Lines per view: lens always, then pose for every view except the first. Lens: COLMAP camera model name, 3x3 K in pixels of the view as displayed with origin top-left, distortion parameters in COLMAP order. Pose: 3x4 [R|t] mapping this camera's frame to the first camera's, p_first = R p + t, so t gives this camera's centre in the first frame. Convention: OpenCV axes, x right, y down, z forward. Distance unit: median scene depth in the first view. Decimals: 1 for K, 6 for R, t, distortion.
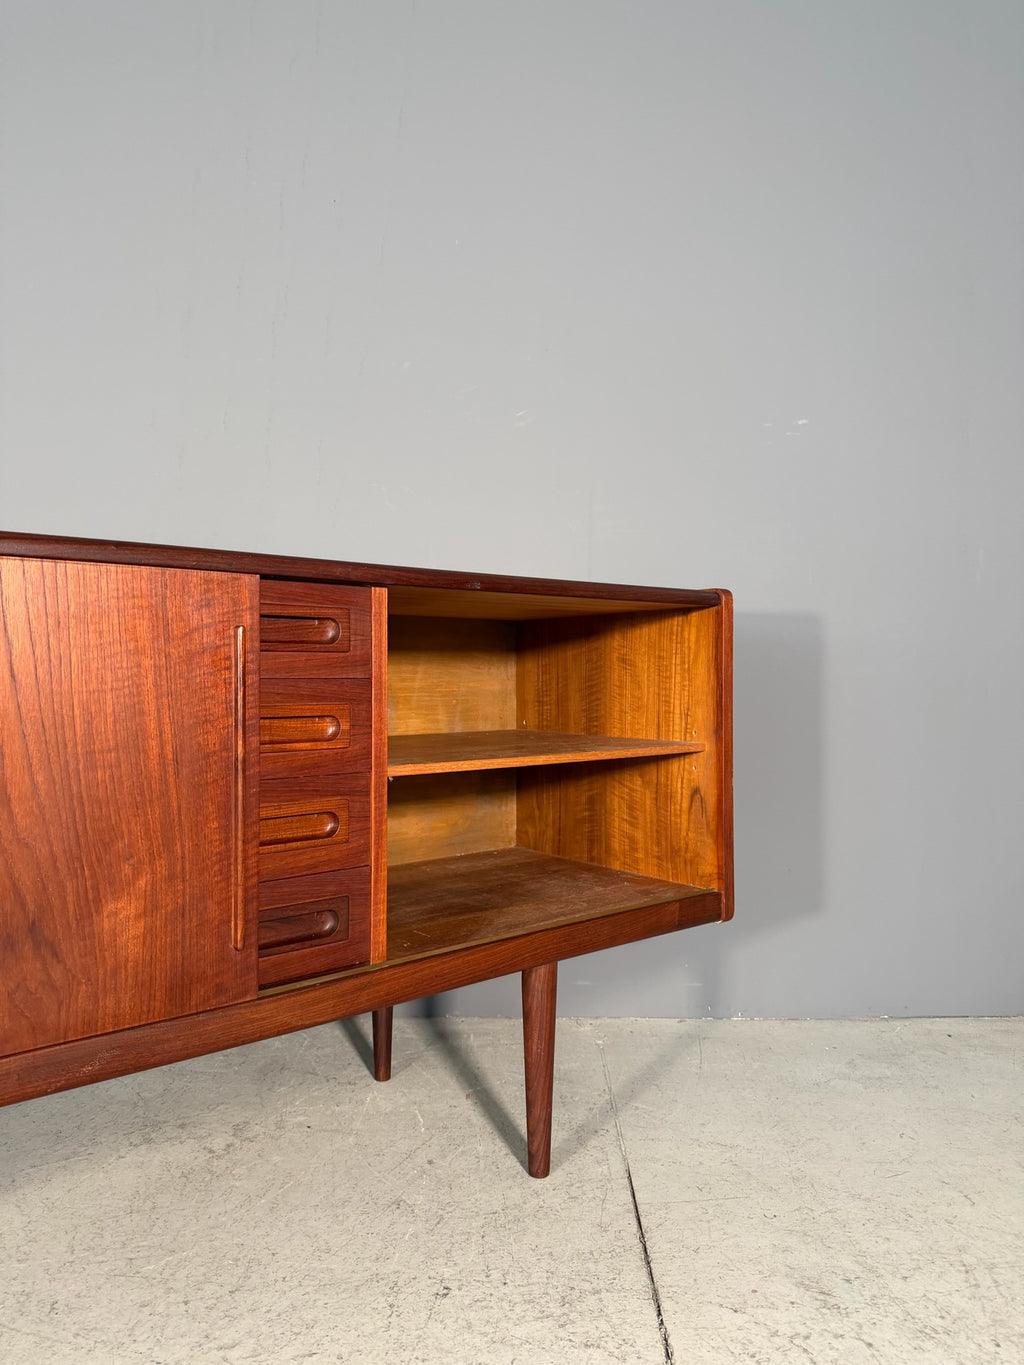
lens RADIAL K [[961.6, 0, 511.1], [0, 961.6, 667.7], [0, 0, 1]] dist [0.001220, -0.005660]
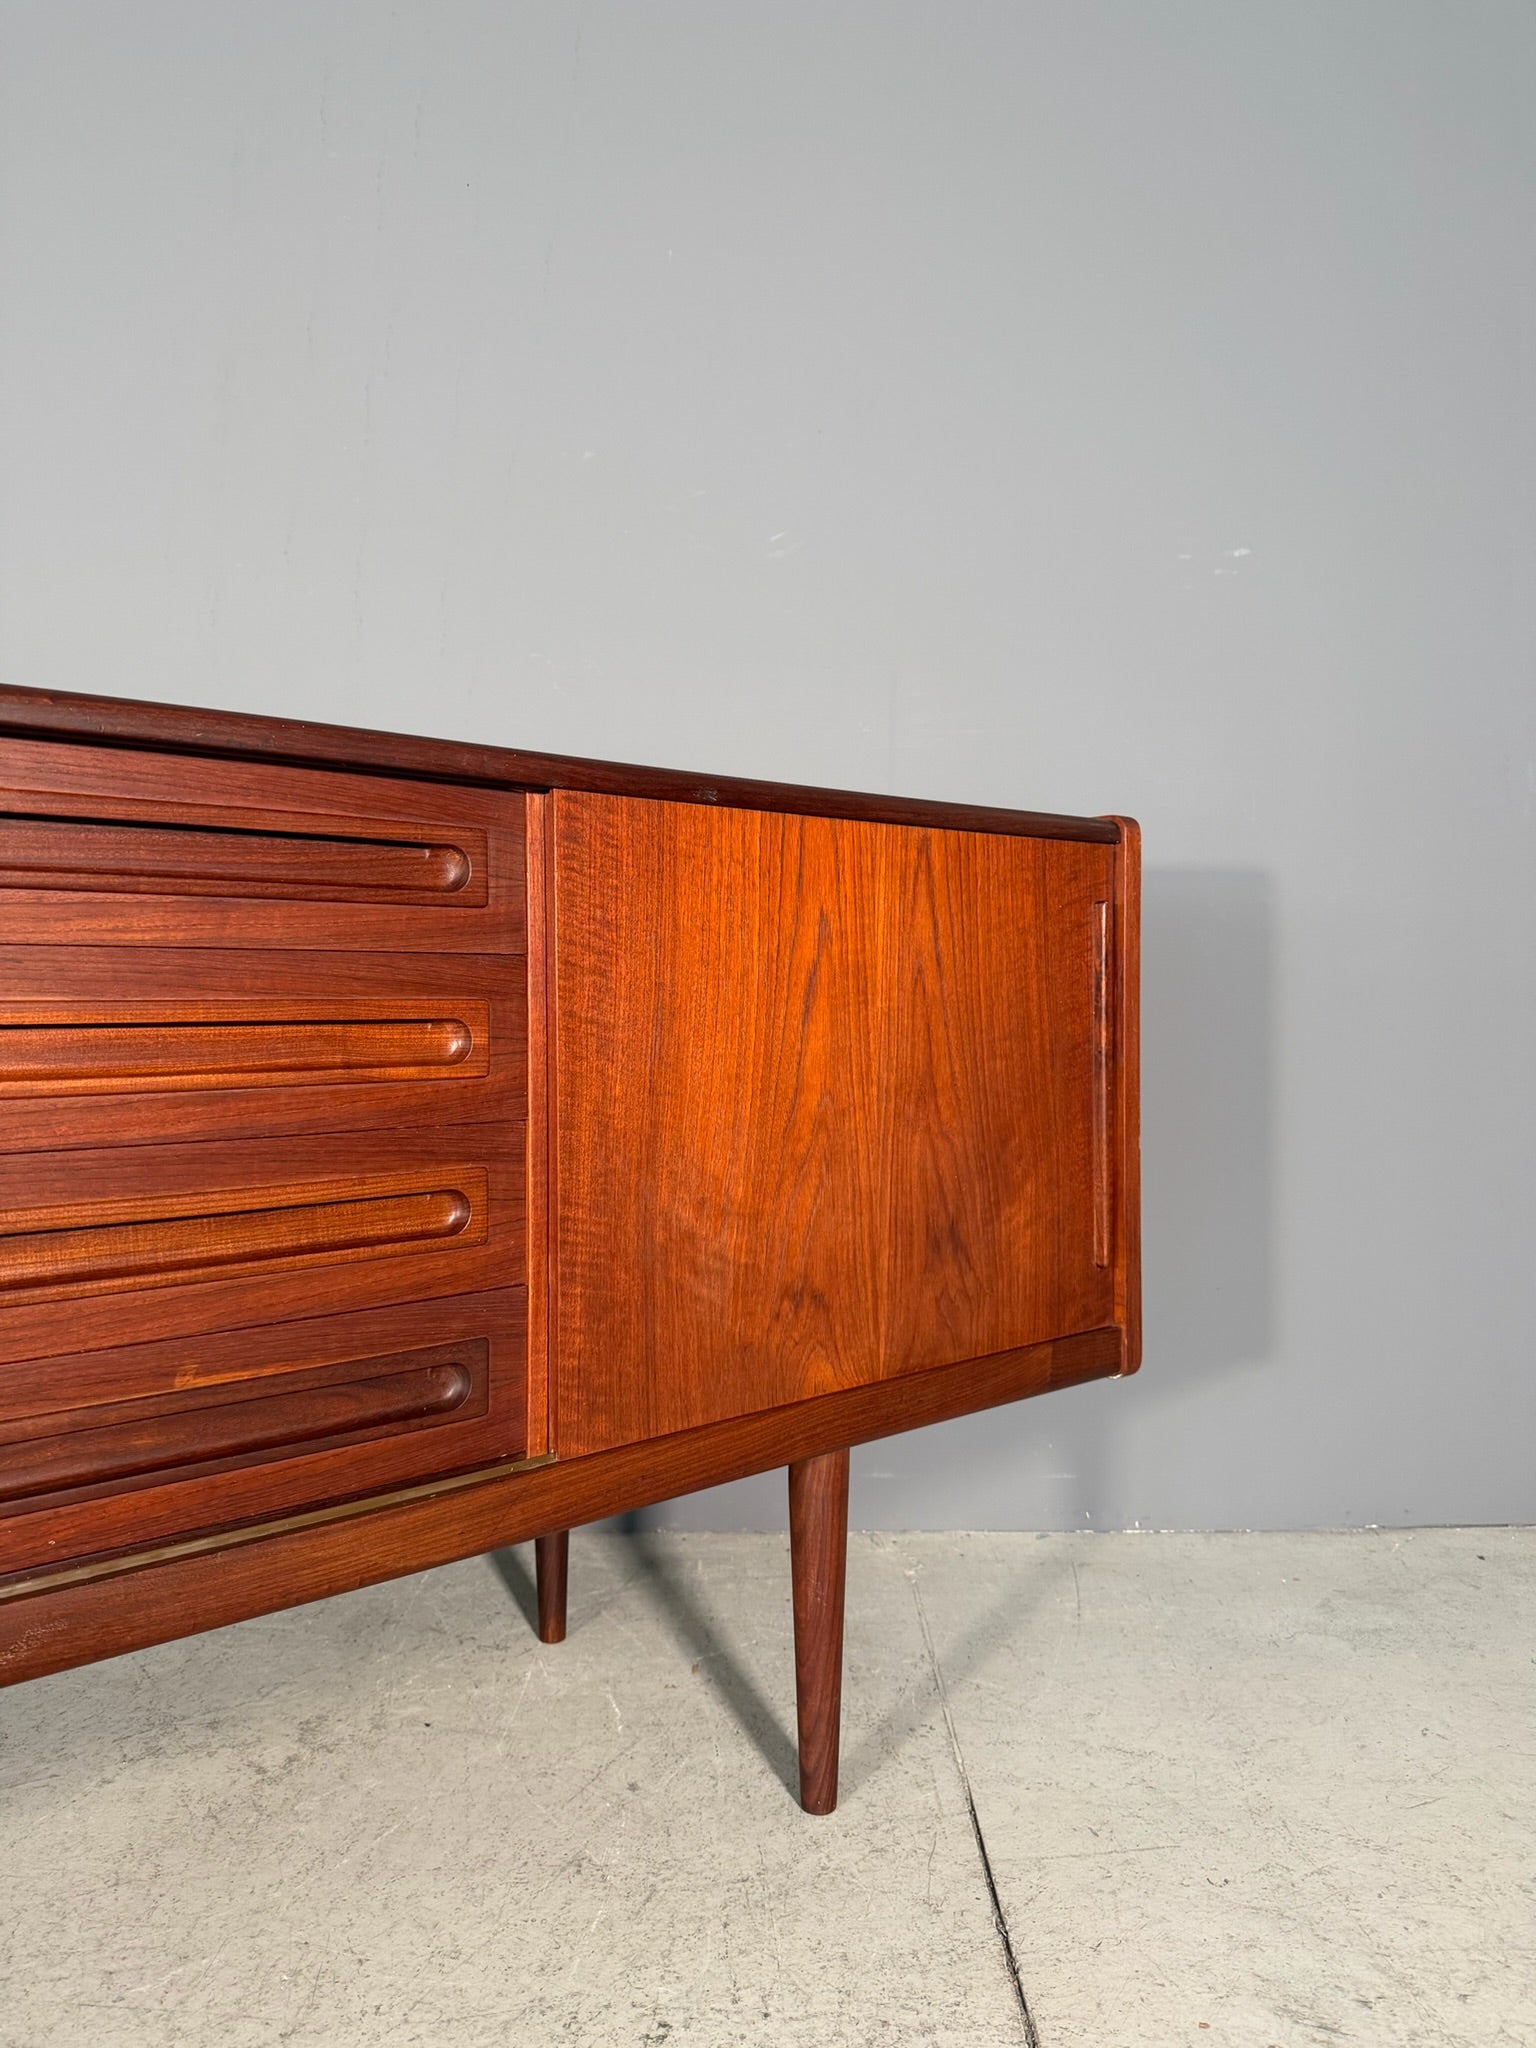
lens RADIAL K [[1447.9, 0, 764.5], [0, 1447.9, 1008.1], [0, 0, 1]] dist [-0.003796, -0.002546]
pose [[0.999941, -0.002710, 0.010516, -0.012920], [0.002560, 0.999895, 0.014238, 0.028059], [-0.010554, -0.014211, 0.999843, 0.134230]]
